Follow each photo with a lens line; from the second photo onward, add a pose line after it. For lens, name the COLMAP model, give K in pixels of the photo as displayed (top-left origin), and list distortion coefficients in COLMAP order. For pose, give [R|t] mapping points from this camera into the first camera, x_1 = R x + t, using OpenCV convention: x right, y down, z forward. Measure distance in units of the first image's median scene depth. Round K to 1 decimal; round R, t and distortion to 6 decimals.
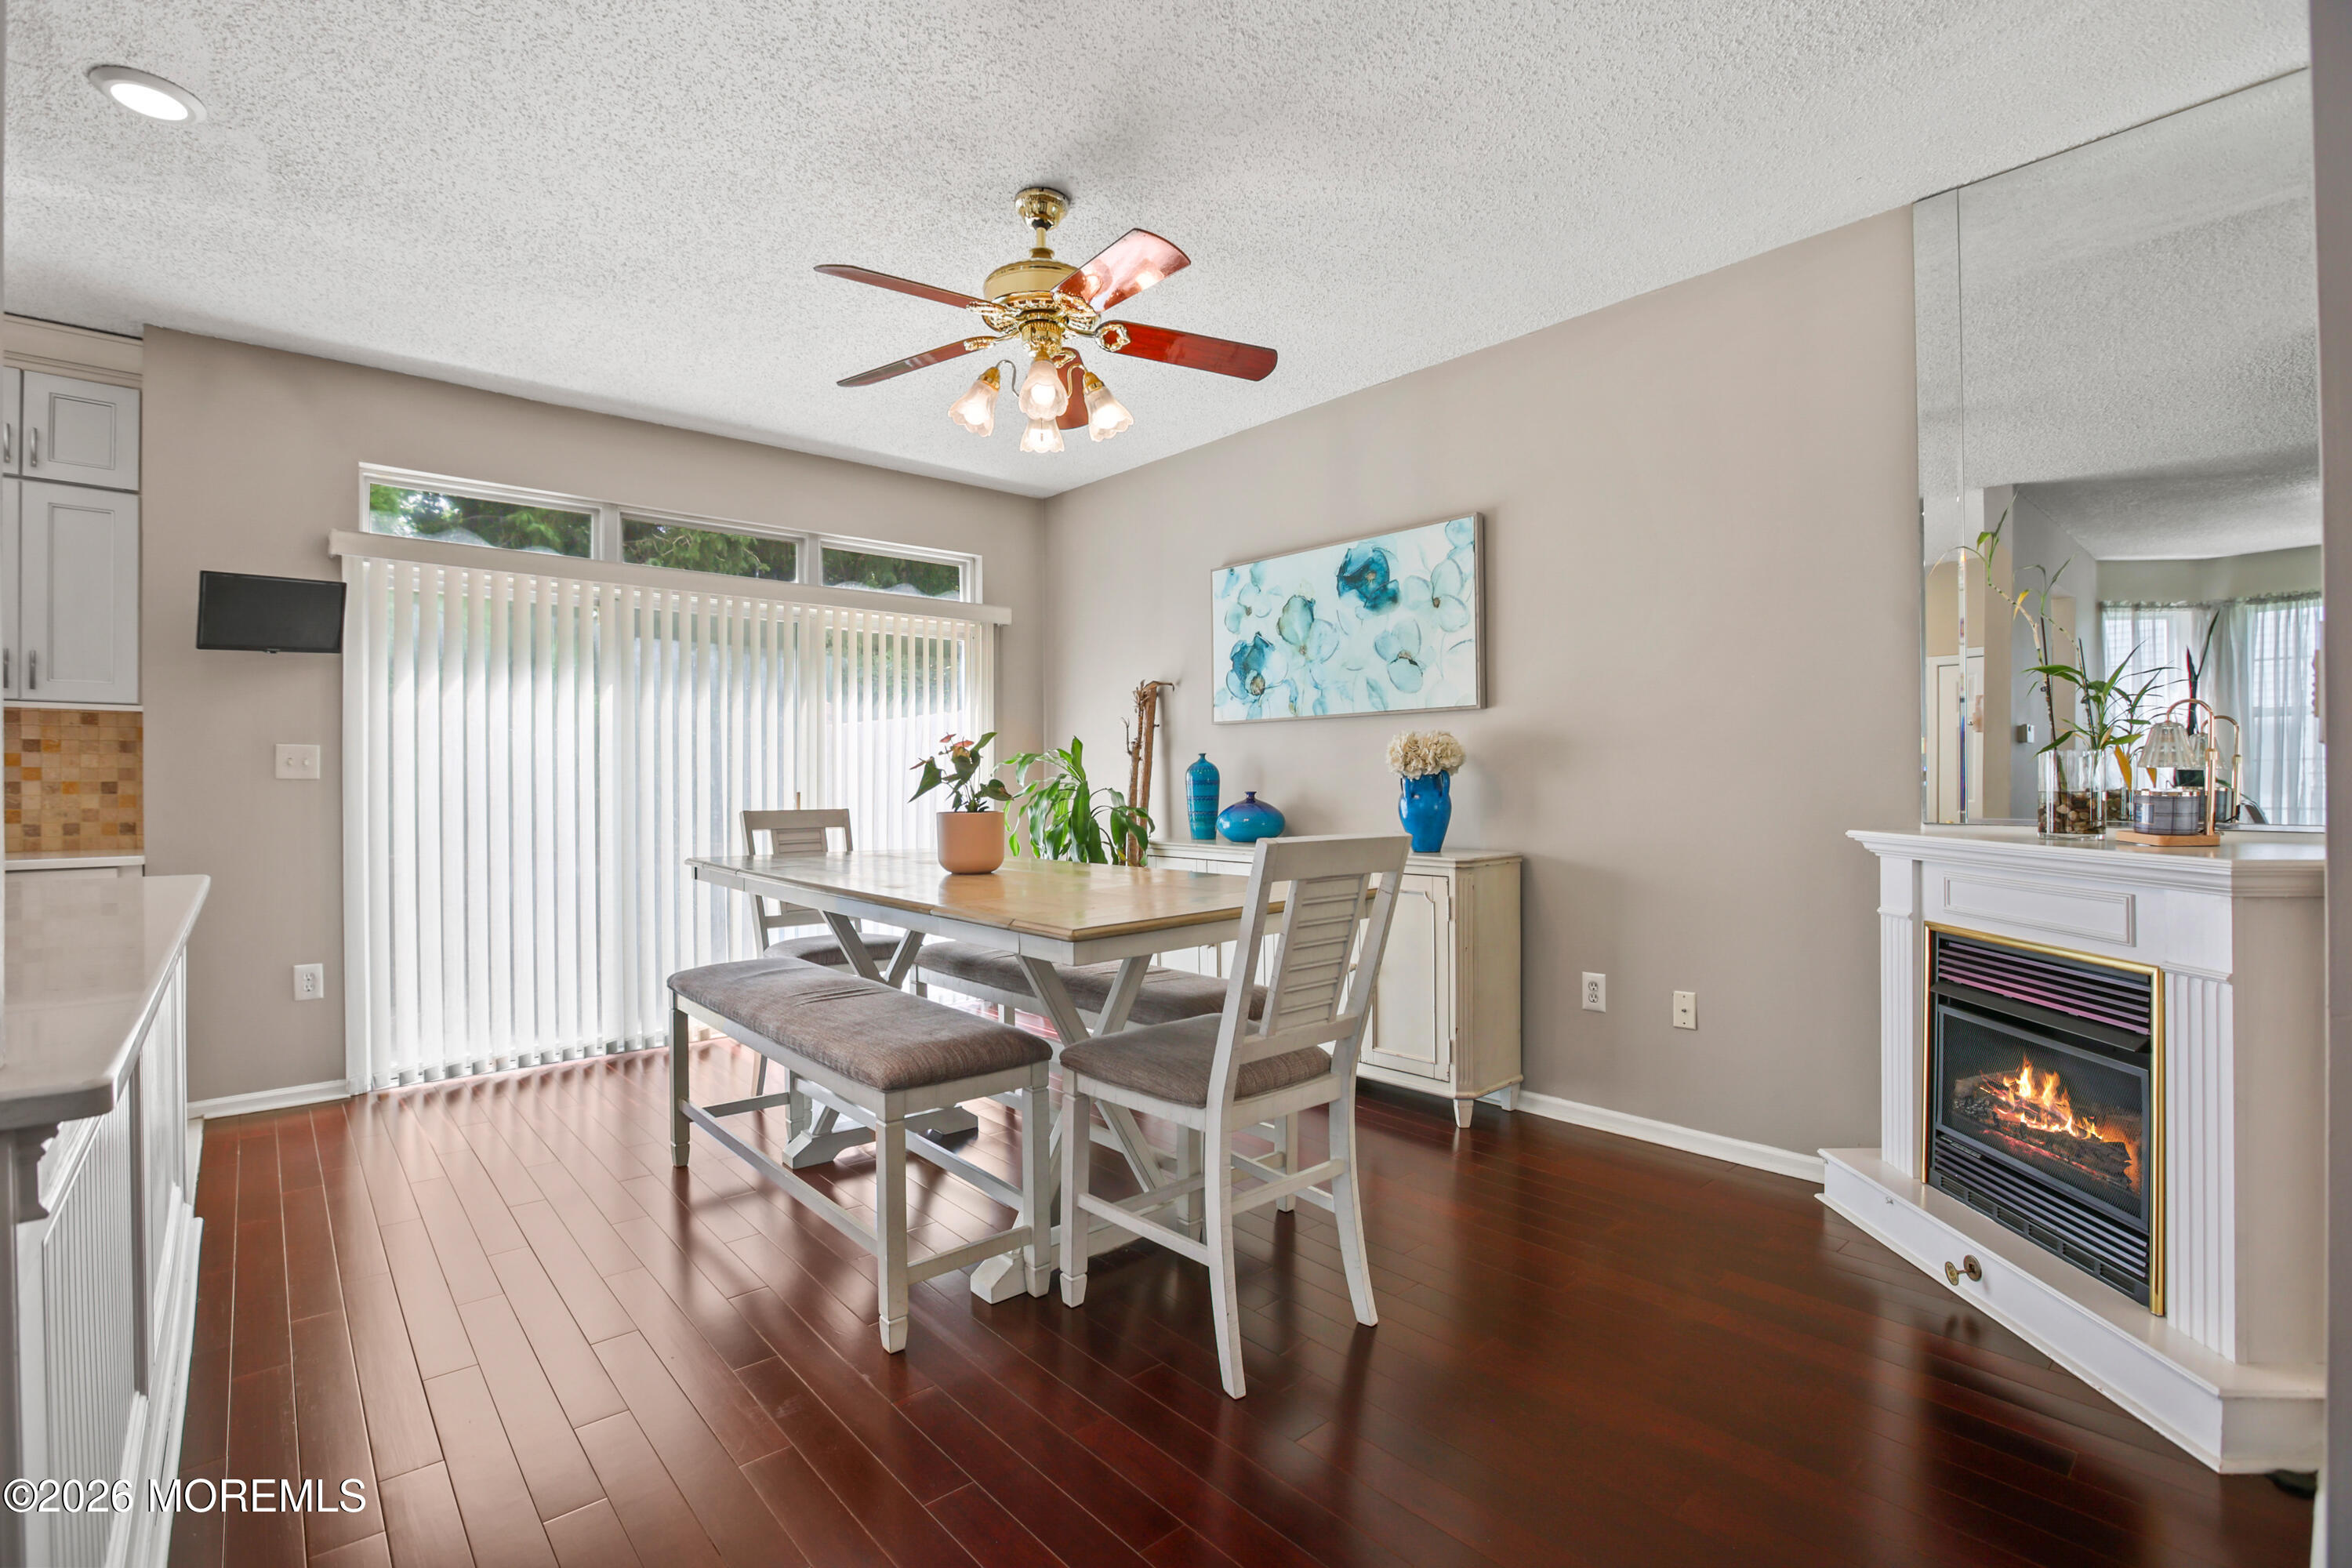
lens RADIAL K [[1086.5, 0, 1146.2], [0, 1086.5, 786.7], [0, 0, 1]] dist [-0.037961, 0.013640]
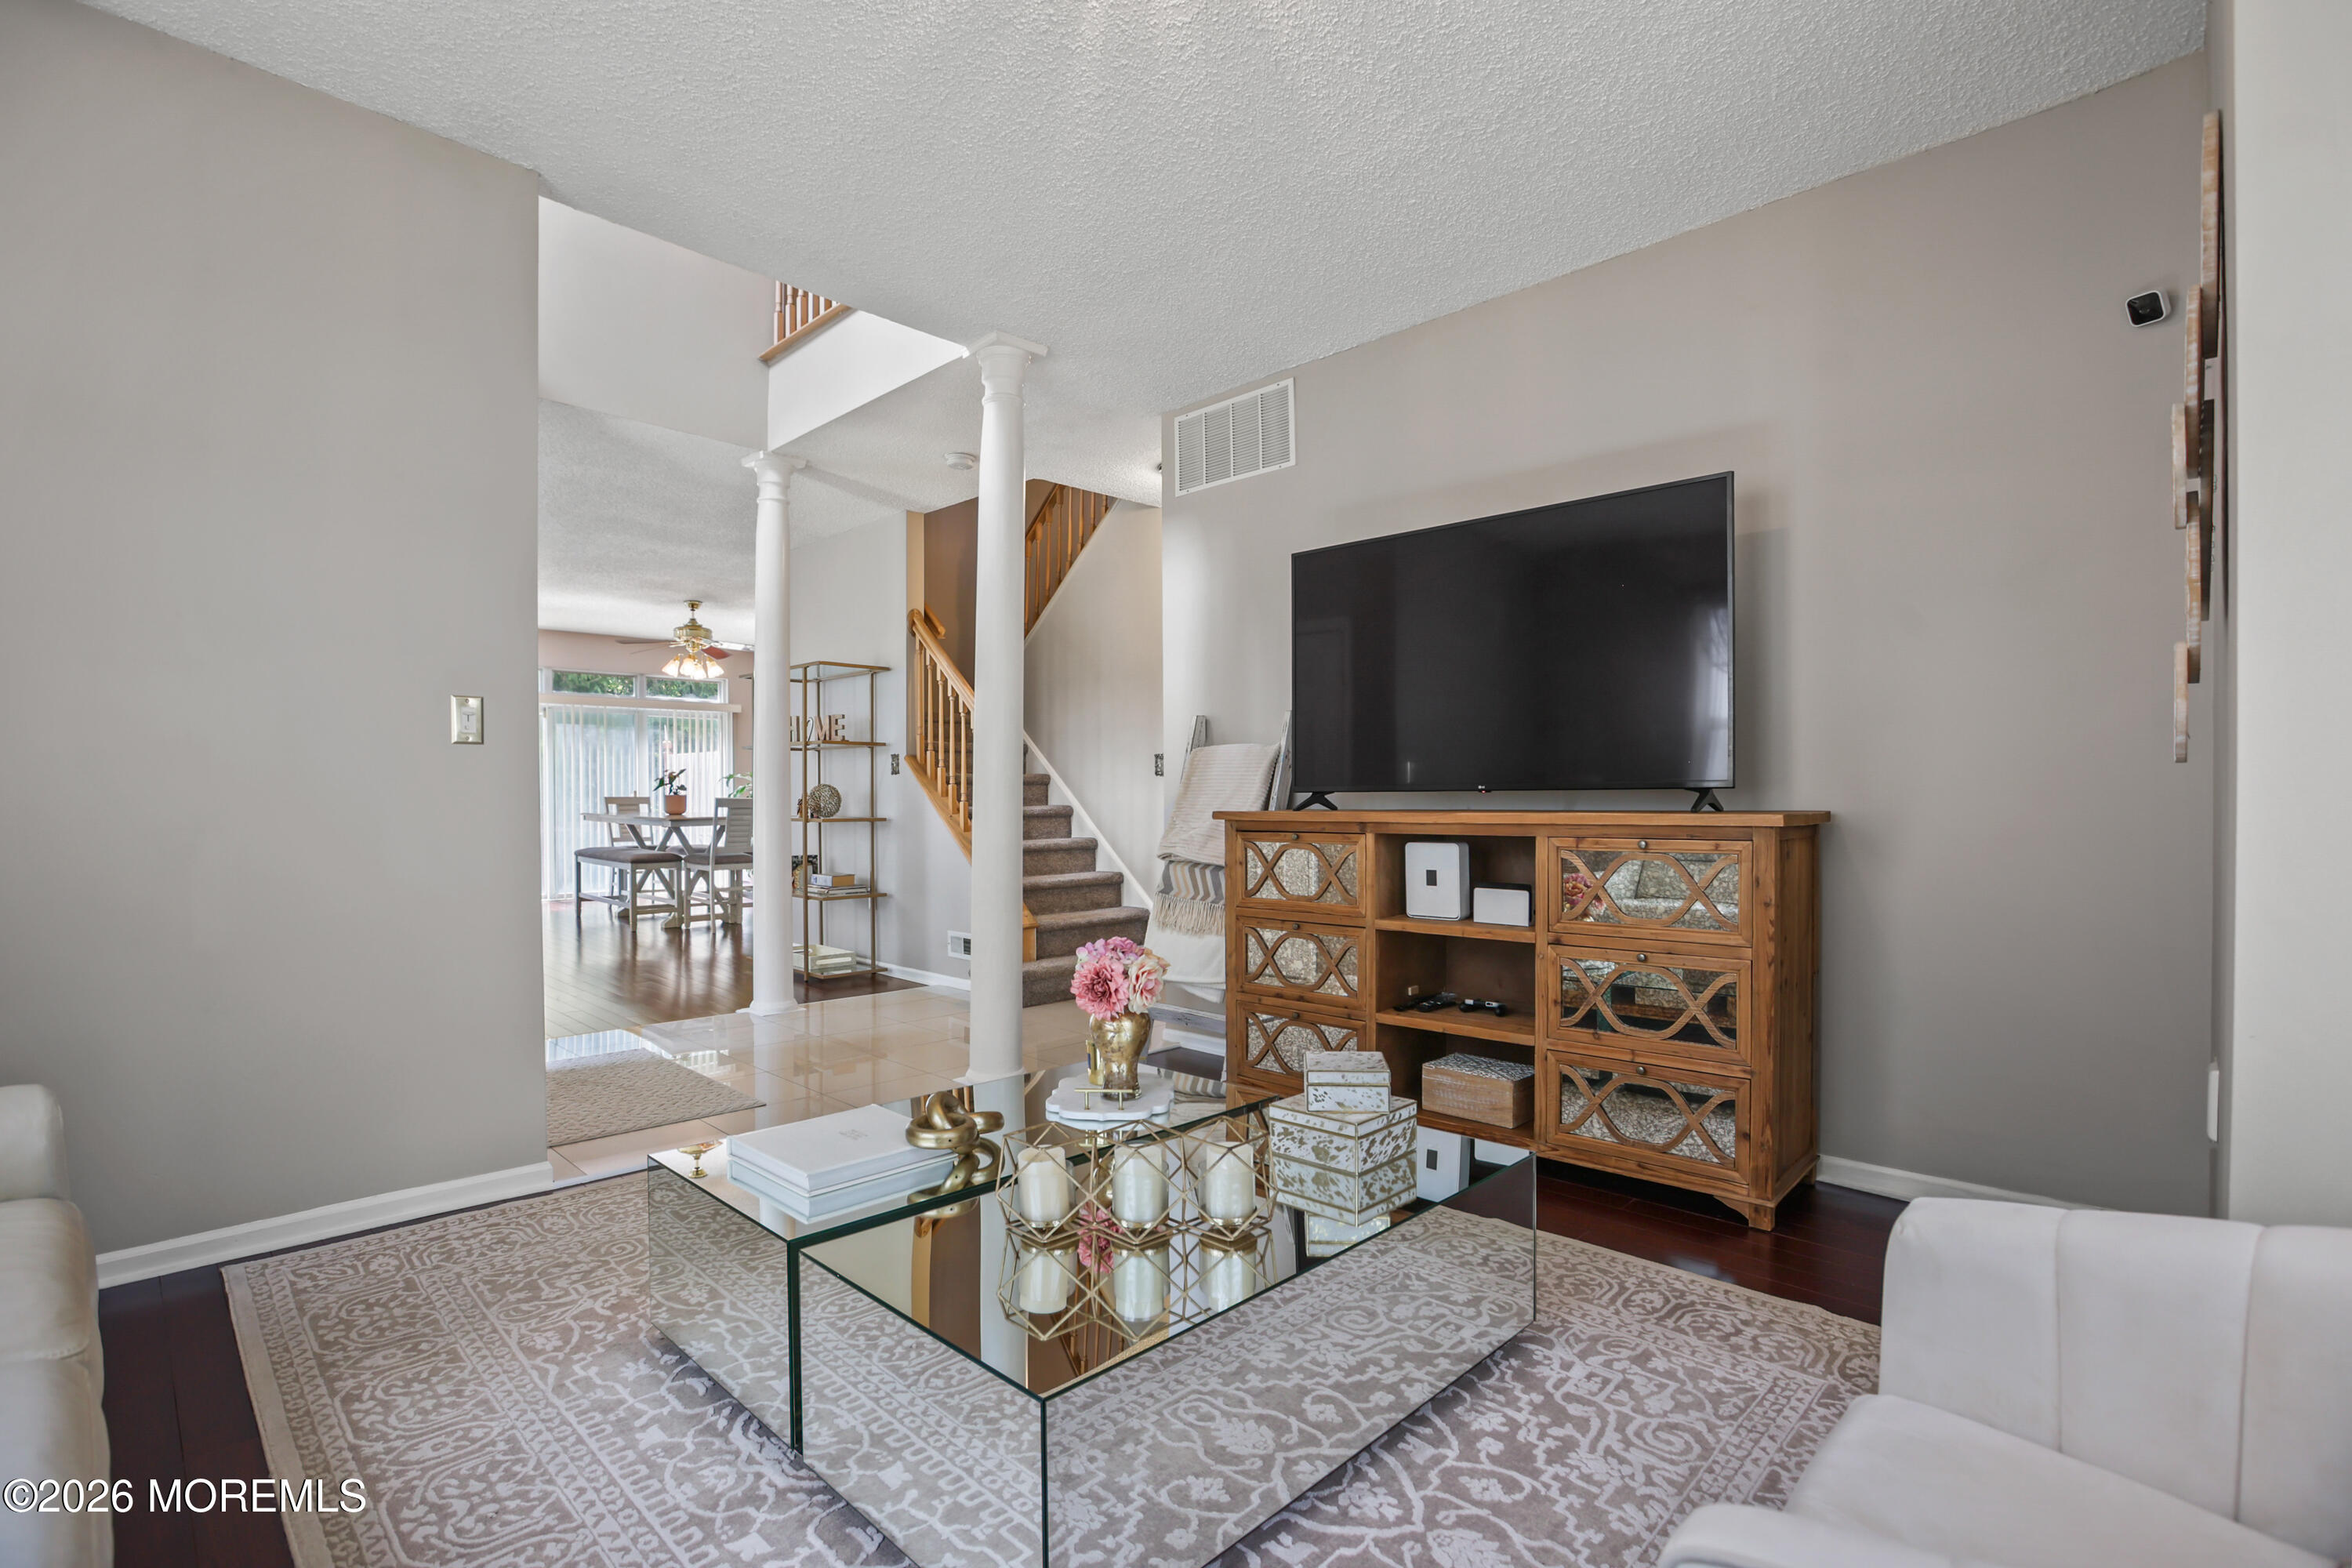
lens RADIAL K [[1086.5, 0, 1149.3], [0, 1086.5, 817.9], [0, 0, 1]] dist [-0.037961, 0.013640]
pose [[0.997678, 0.003640, 0.068008, 0.748091], [-0.005179, 0.999734, 0.022465, 0.009418], [-0.067909, -0.022765, 0.997432, -1.651636]]
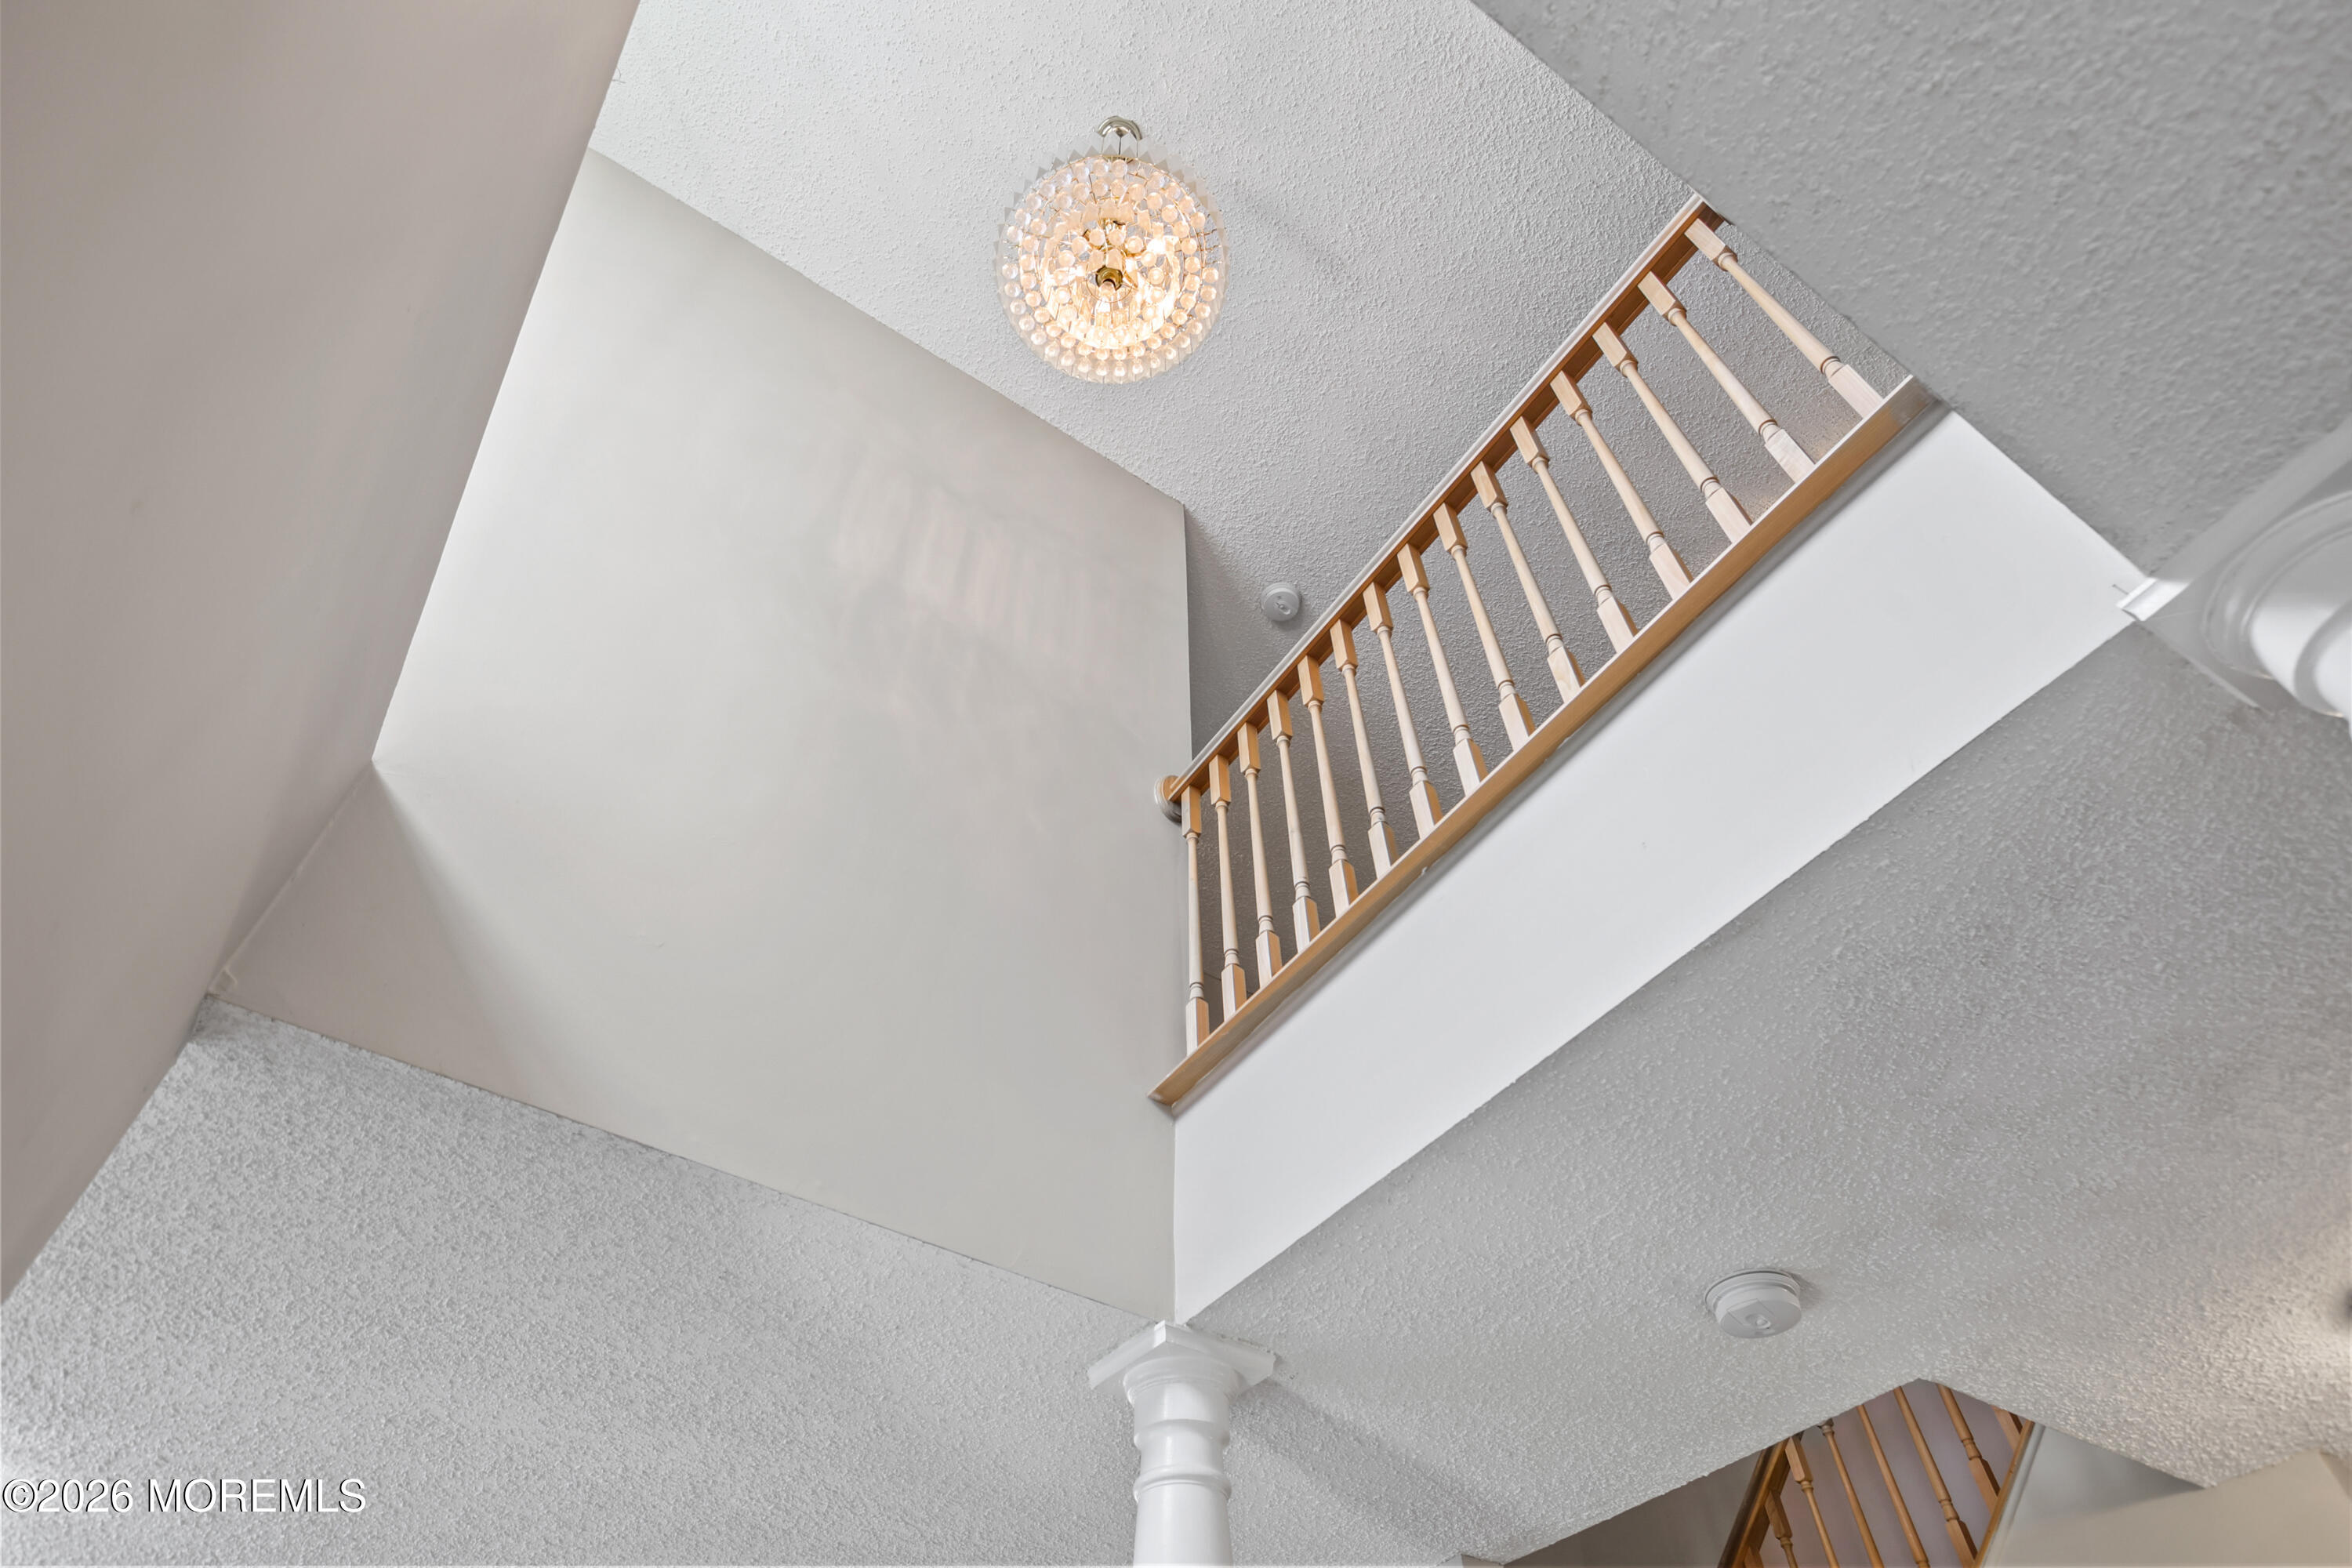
lens RADIAL K [[1330.9, 0, 1158.9], [0, 1330.9, 742.6], [0, 0, 1]] dist [-0.004814, 0.008763]
pose [[0.992729, -0.094480, -0.074582, 0.439688], [0.002999, 0.638830, -0.769342, -0.127989], [0.120333, 0.763525, 0.634468, -0.867282]]
